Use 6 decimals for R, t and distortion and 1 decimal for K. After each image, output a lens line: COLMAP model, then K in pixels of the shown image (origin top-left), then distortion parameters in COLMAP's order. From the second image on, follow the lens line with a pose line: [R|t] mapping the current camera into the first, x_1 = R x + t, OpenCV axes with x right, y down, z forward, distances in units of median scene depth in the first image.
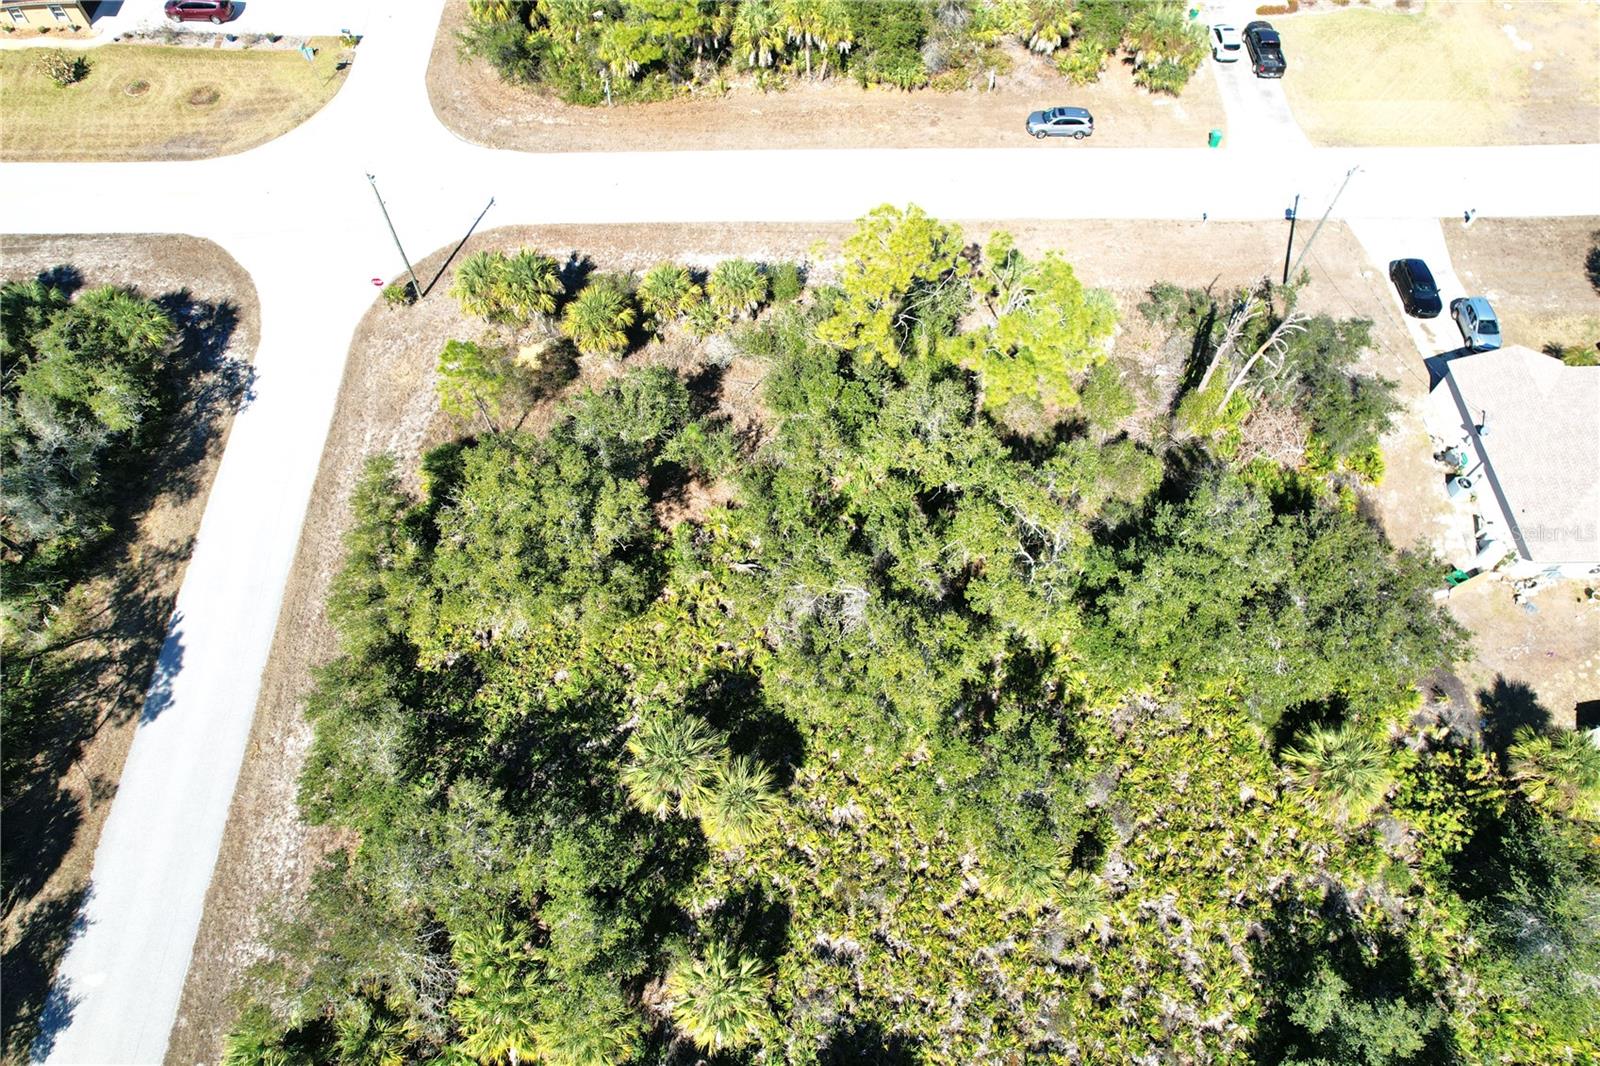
lens RADIAL K [[948.2, 0, 810.7], [0, 948.2, 593.4], [0, 0, 1]] dist [-0.078554, 0.069319]
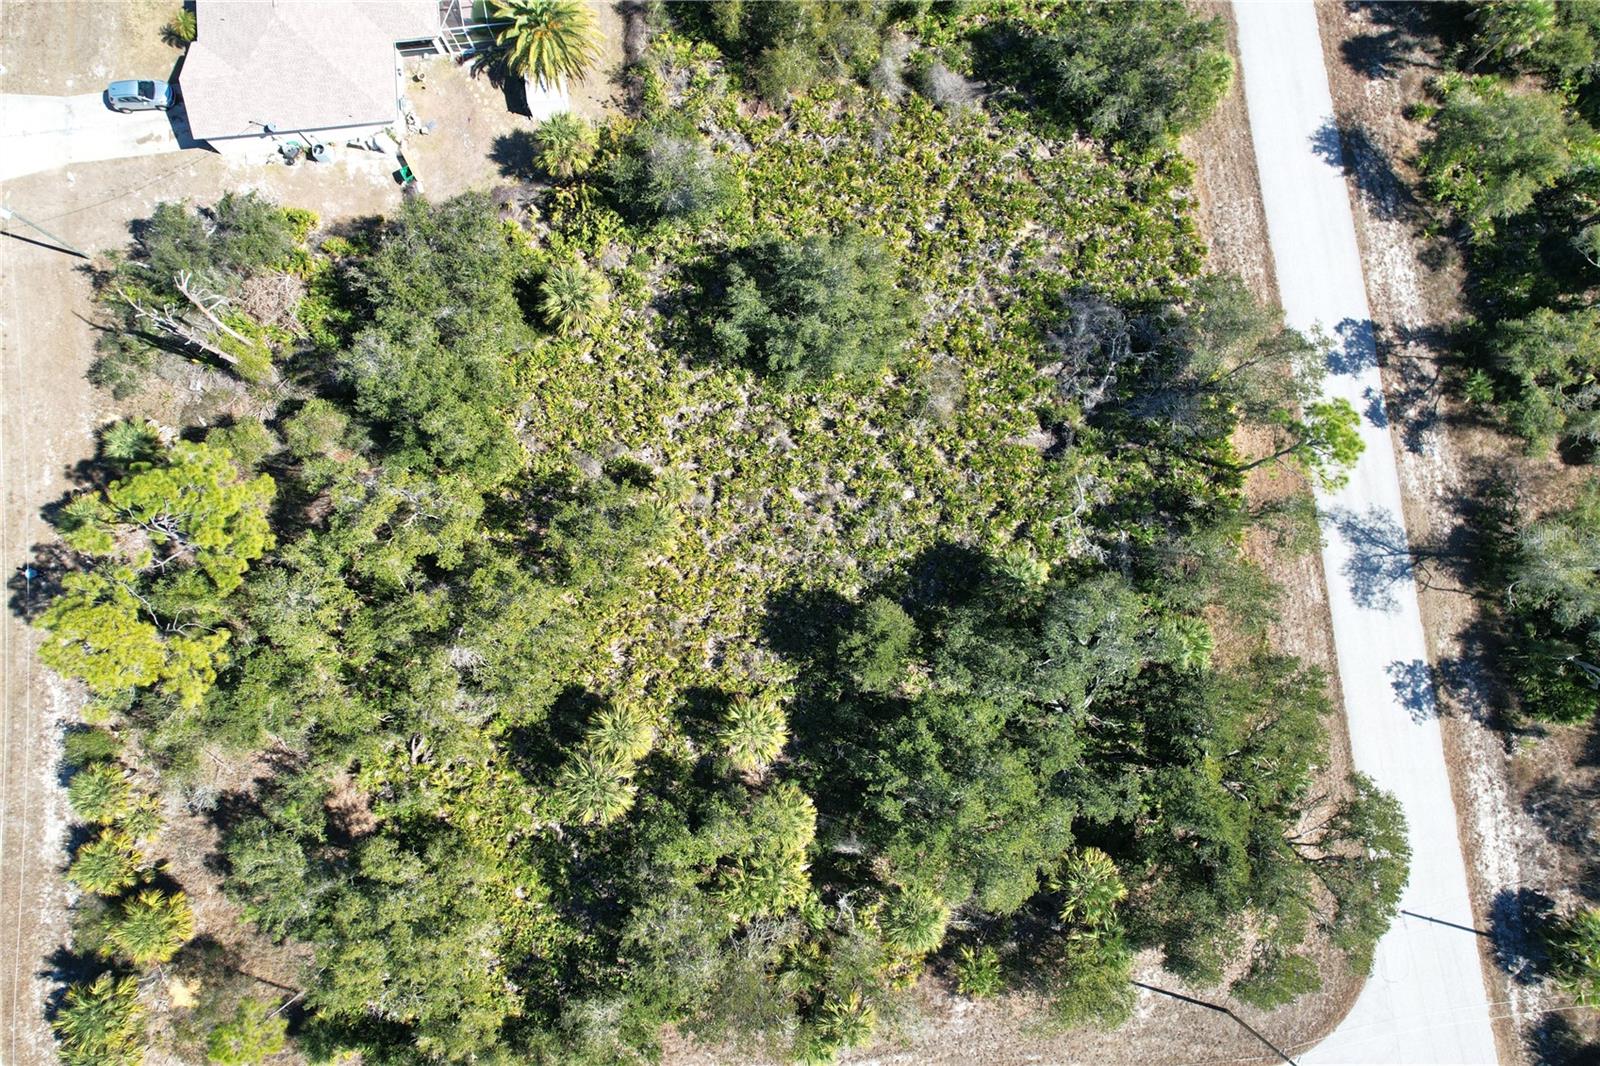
lens RADIAL K [[1013.2, 0, 800.0], [0, 1013.2, 533.0], [0, 0, 1]] dist [-0.109434, 0.044830]
pose [[-0.082673, -0.989283, 0.120351, 0.012188], [0.862323, -0.010476, 0.506251, -0.271127], [-0.499564, 0.145634, 0.853947, -0.381158]]
